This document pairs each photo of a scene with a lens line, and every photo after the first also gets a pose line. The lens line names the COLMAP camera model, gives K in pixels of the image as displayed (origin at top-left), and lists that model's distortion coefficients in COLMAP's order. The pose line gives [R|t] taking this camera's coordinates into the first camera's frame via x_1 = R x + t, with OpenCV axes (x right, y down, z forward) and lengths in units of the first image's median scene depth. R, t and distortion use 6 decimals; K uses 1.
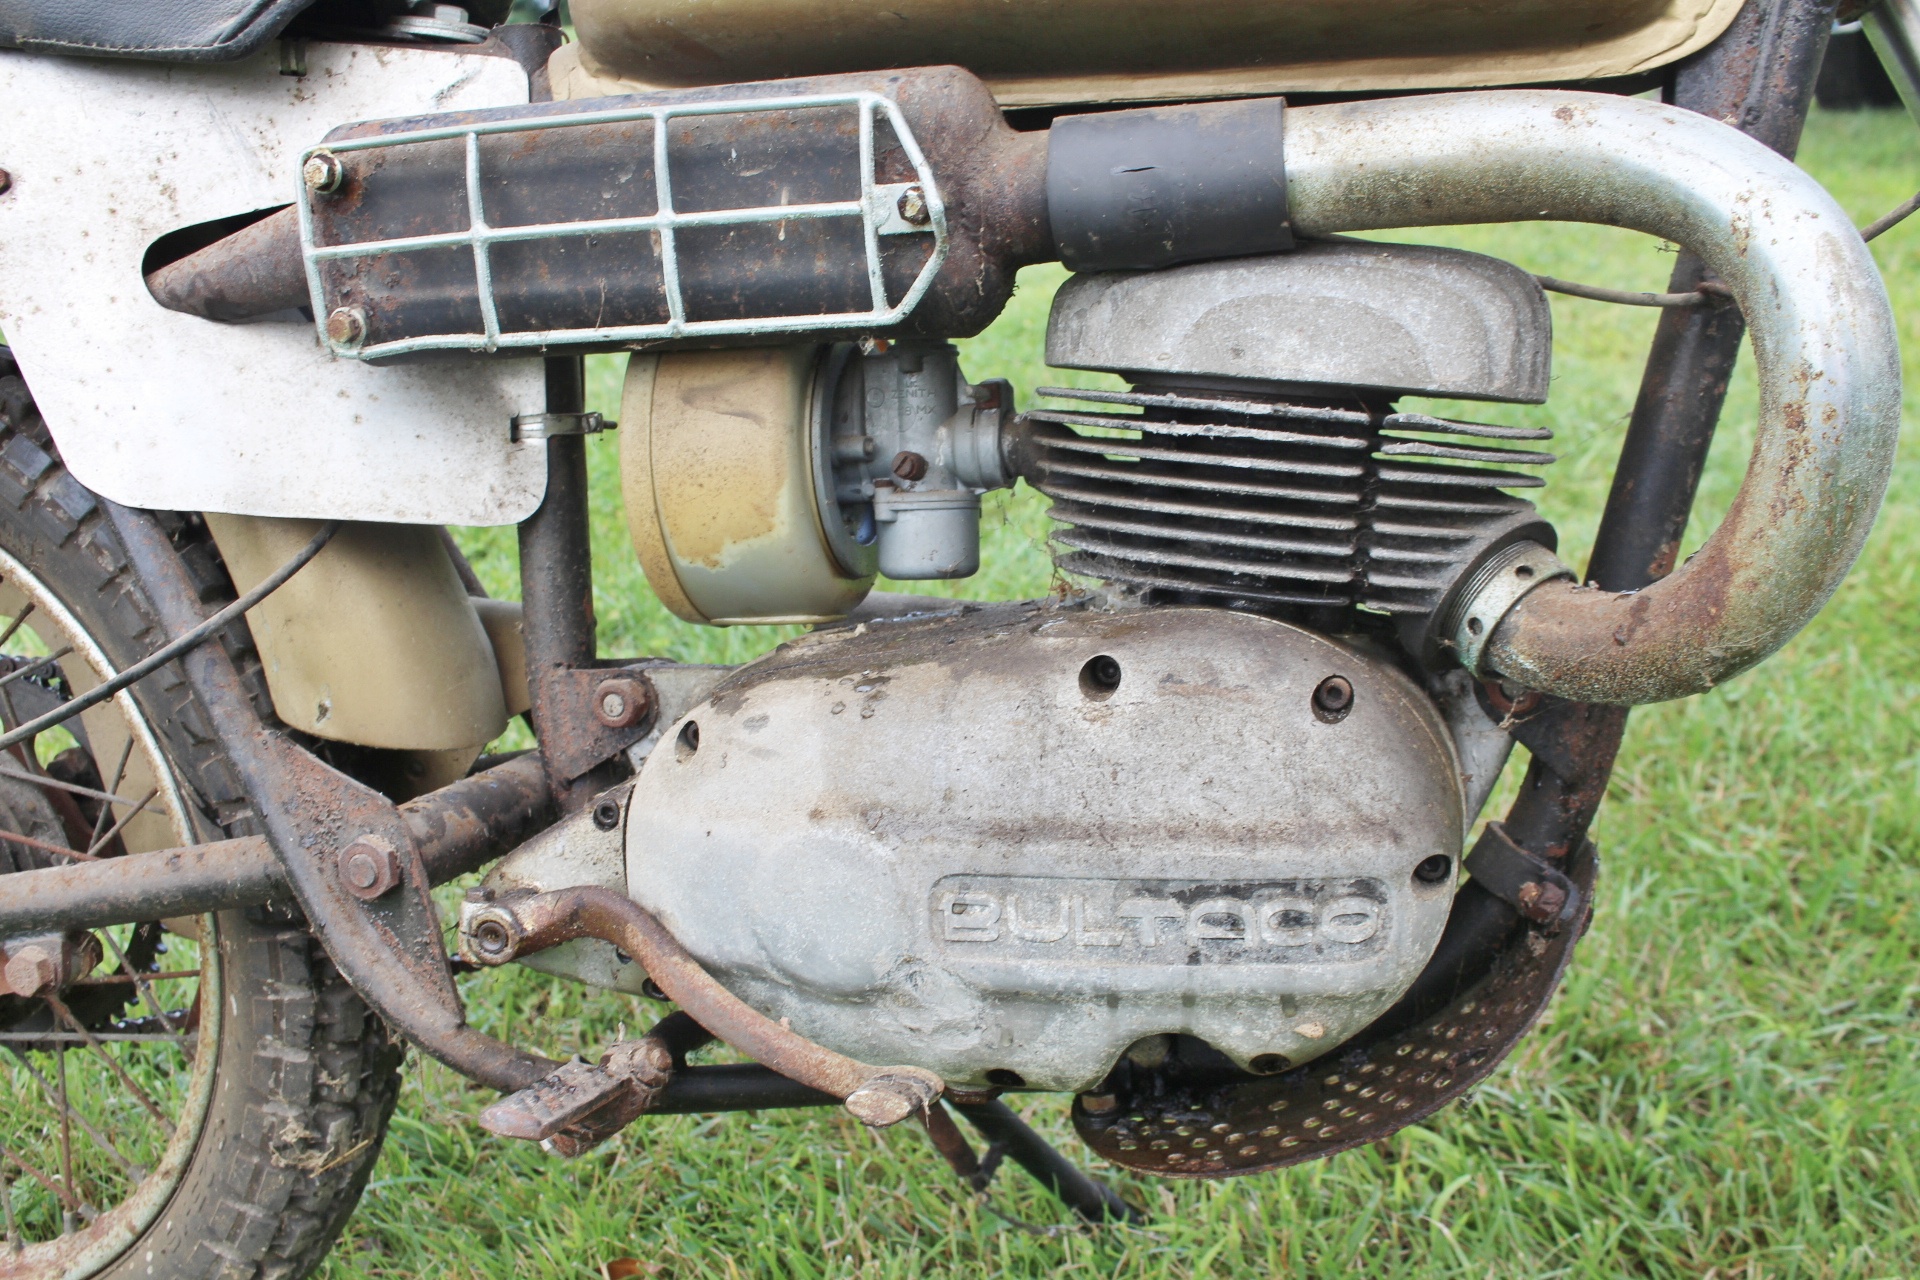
lens RADIAL K [[1823.5, 0, 960.0], [0, 1823.5, 640.0], [0, 0, 1]] dist [-0.173835, 0.171587]
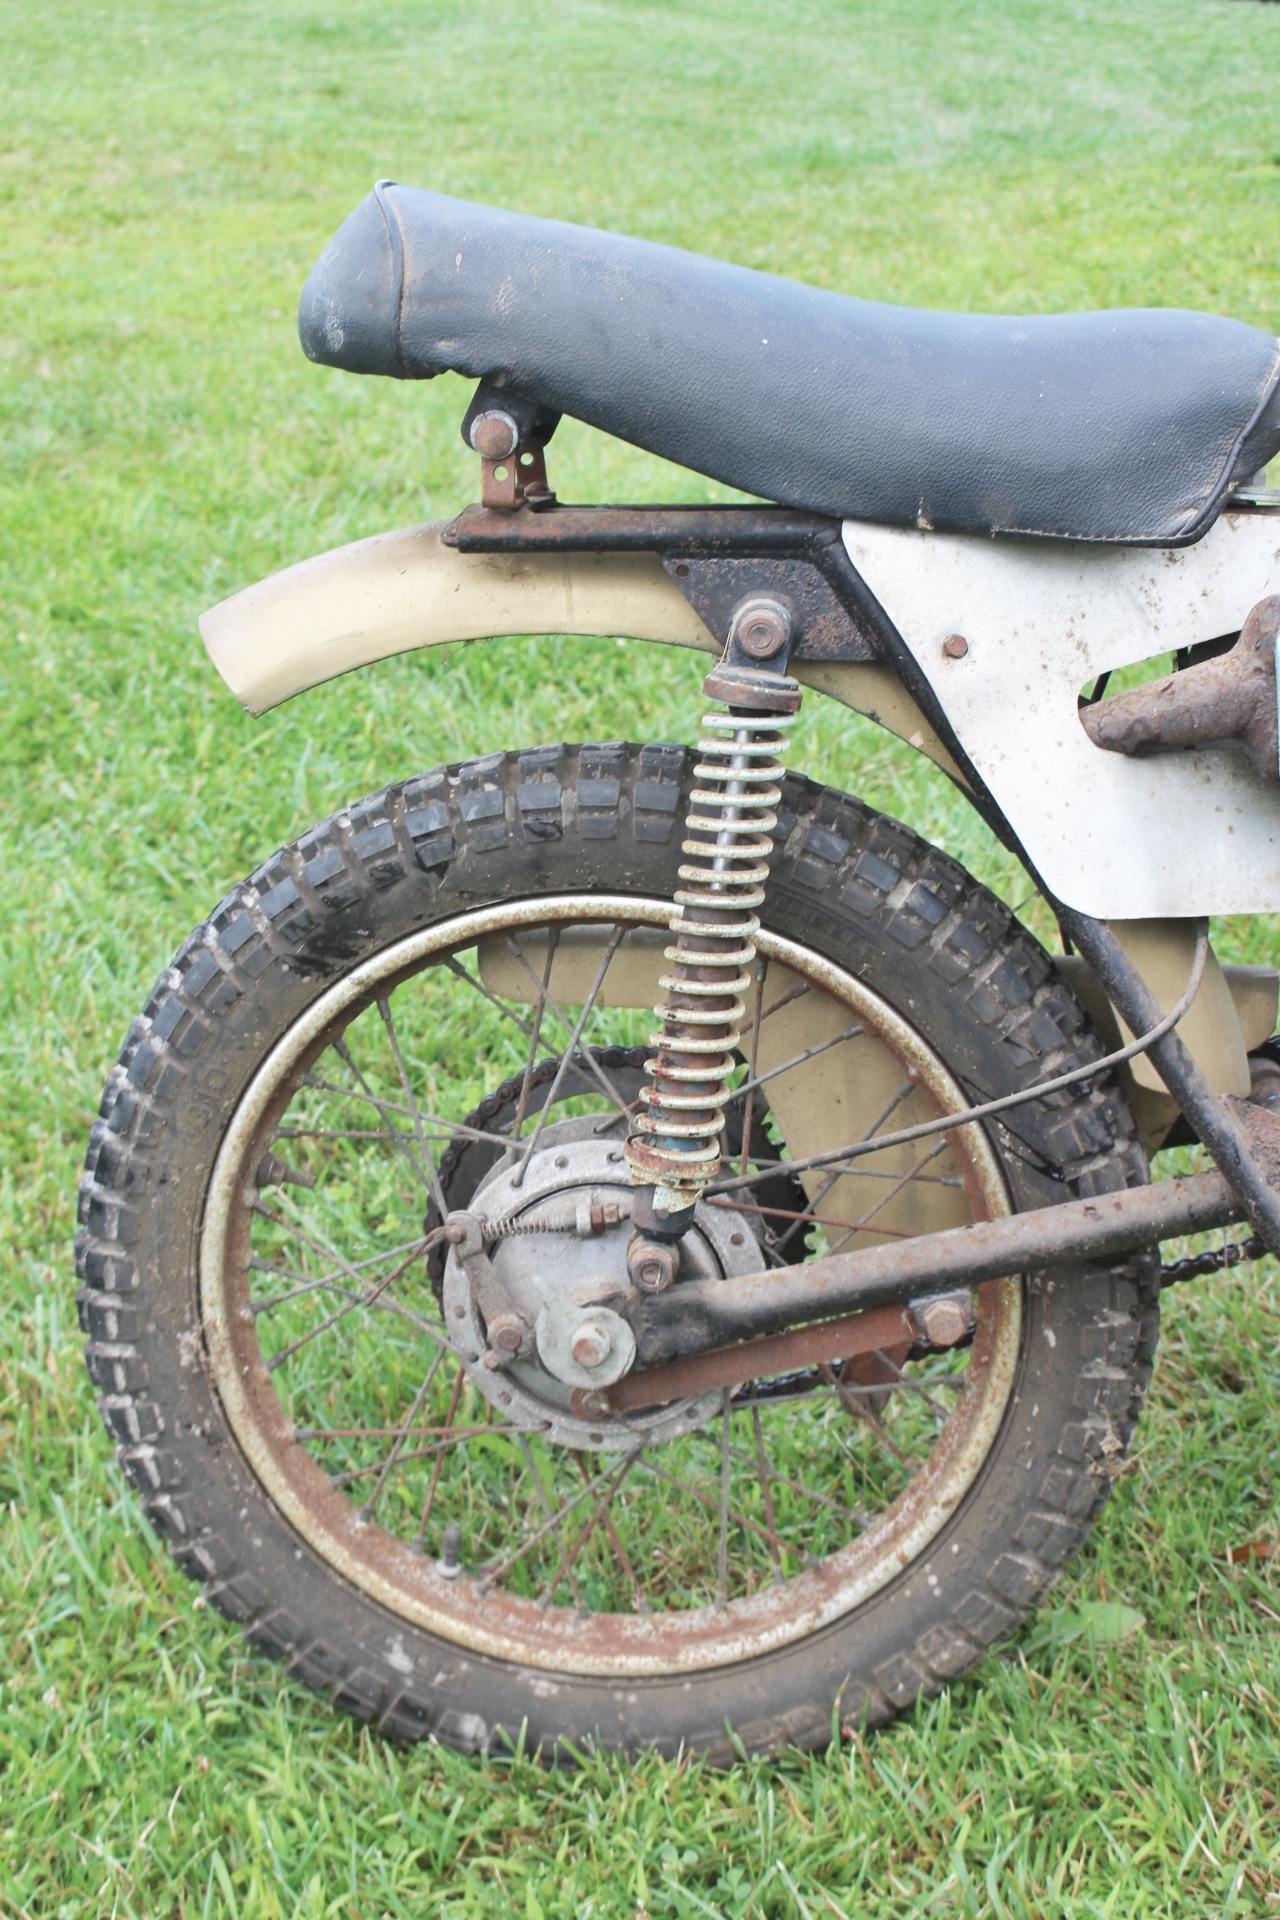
lens RADIAL K [[2693.9, 0, 642.4], [0, 2693.9, 988.8], [0, 0, 1]] dist [-0.049972, 0.037982]
pose [[0.978484, -0.076126, 0.191765, -1.243292], [0.066762, 0.996261, 0.054838, -0.164353], [-0.195222, -0.040855, 0.979908, -0.803026]]
